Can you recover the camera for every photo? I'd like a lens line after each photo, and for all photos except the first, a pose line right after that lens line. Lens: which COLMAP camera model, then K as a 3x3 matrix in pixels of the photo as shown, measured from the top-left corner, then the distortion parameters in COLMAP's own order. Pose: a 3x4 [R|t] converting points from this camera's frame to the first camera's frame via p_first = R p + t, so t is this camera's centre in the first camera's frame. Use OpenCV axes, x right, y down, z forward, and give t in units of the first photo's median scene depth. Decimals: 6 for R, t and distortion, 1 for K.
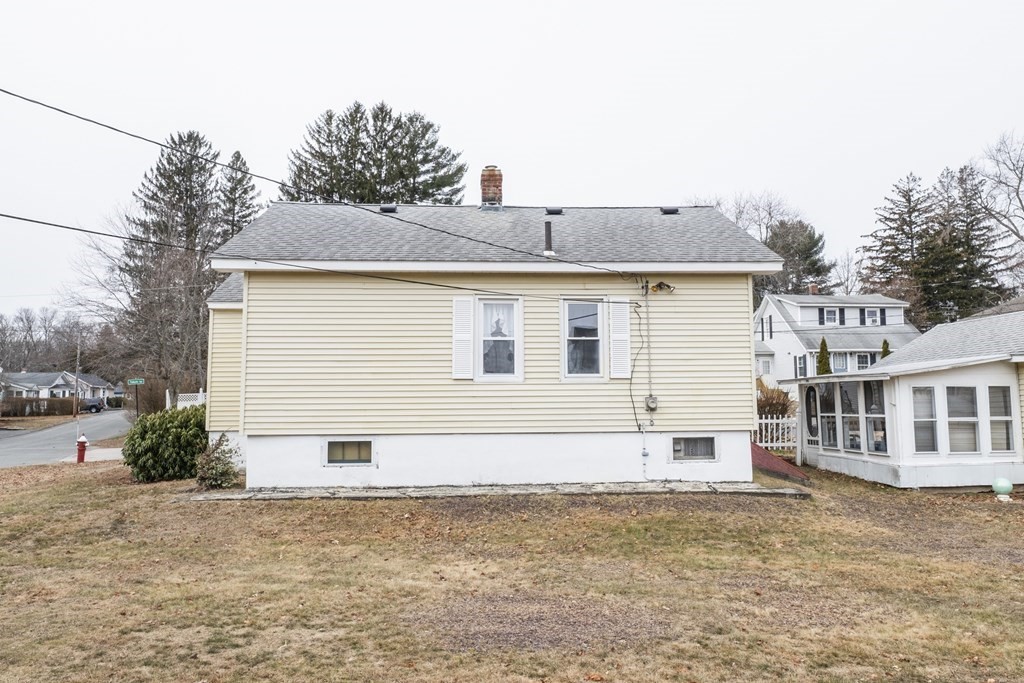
lens RADIAL K [[716.6, 0, 513.3], [0, 716.6, 337.5], [0, 0, 1]] dist [-0.002977, -0.000929]
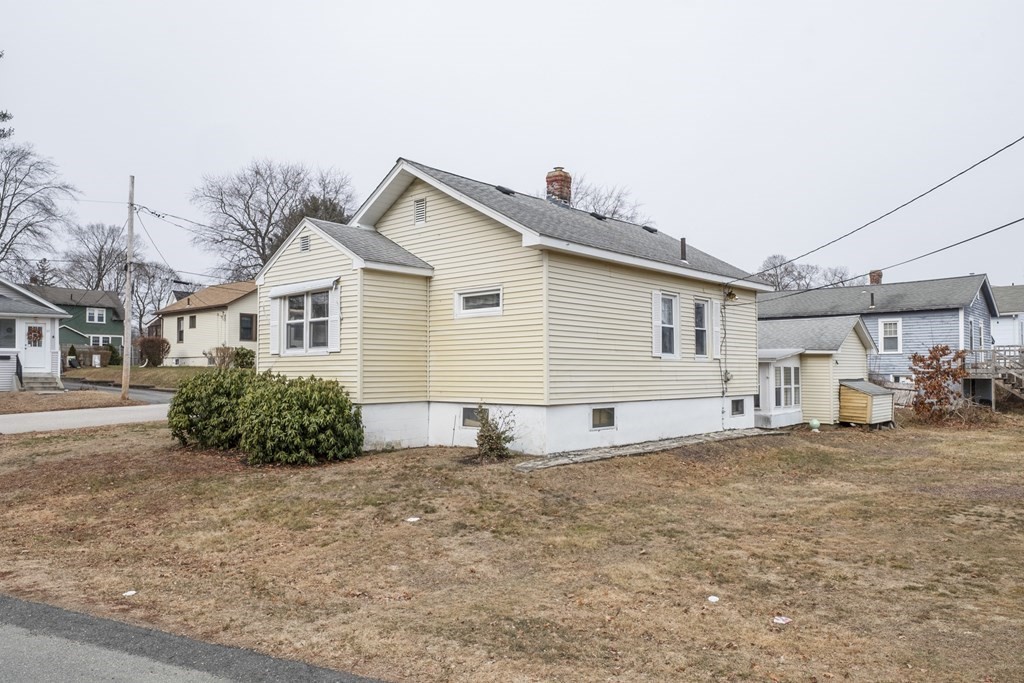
lens RADIAL K [[716.6, 0, 516.7], [0, 716.6, 352.5], [0, 0, 1]] dist [-0.002977, -0.000929]
pose [[0.710798, 0.028038, 0.702837, -1.116095], [-0.072737, 0.996778, 0.033796, 0.025915], [-0.699625, -0.075144, 0.710547, 0.278678]]
